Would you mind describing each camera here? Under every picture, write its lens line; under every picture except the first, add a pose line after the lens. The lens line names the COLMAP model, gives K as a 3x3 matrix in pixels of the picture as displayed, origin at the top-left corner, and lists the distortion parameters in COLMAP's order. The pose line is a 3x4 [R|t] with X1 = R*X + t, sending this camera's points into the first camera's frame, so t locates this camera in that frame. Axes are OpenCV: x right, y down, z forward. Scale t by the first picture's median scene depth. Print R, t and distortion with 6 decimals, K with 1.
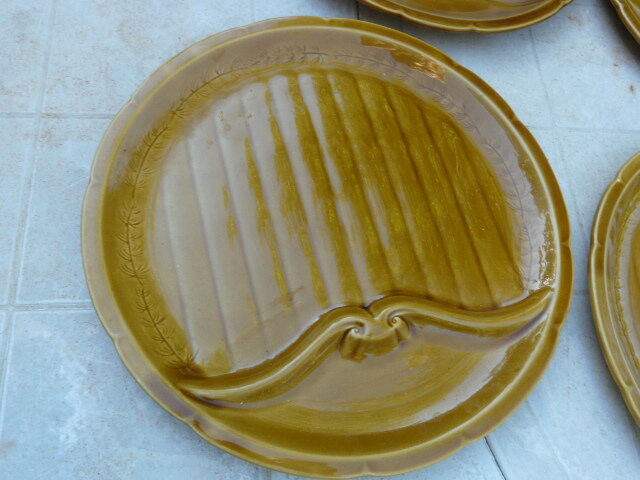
lens RADIAL K [[506.4, 0, 320.0], [0, 506.4, 240.0], [0, 0, 1]] dist [-0.093368, 0.085623]
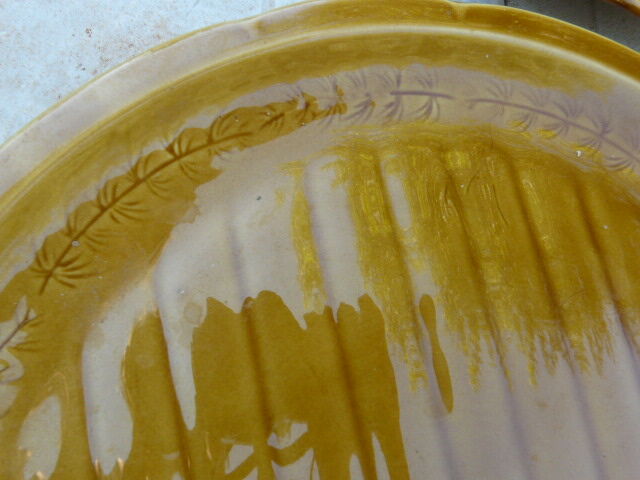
lens RADIAL K [[506.4, 0, 320.0], [0, 506.4, 240.0], [0, 0, 1]] dist [-0.093368, 0.085623]
pose [[0.998800, 0.048380, 0.007647, -0.099670], [-0.048970, 0.989654, 0.134859, -0.345217], [-0.001043, -0.135072, 0.990835, 0.660241]]
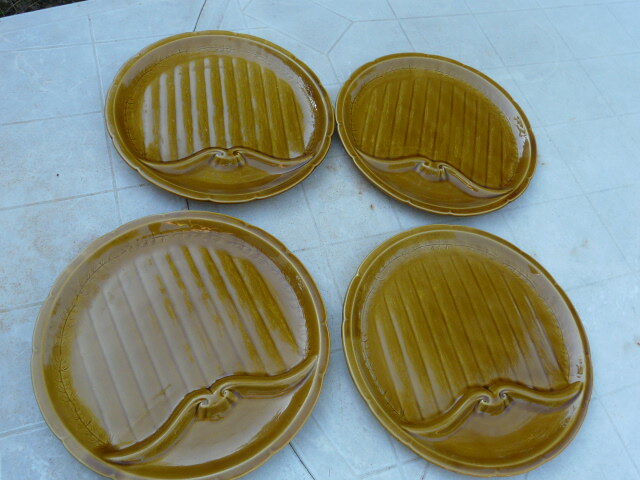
lens RADIAL K [[506.4, 0, 320.0], [0, 506.4, 240.0], [0, 0, 1]] dist [-0.093368, 0.085623]
pose [[0.973480, -0.196843, 0.116574, 0.342123], [0.207664, 0.974117, -0.089283, -0.122170], [-0.095982, 0.111124, 0.989161, -0.745811]]
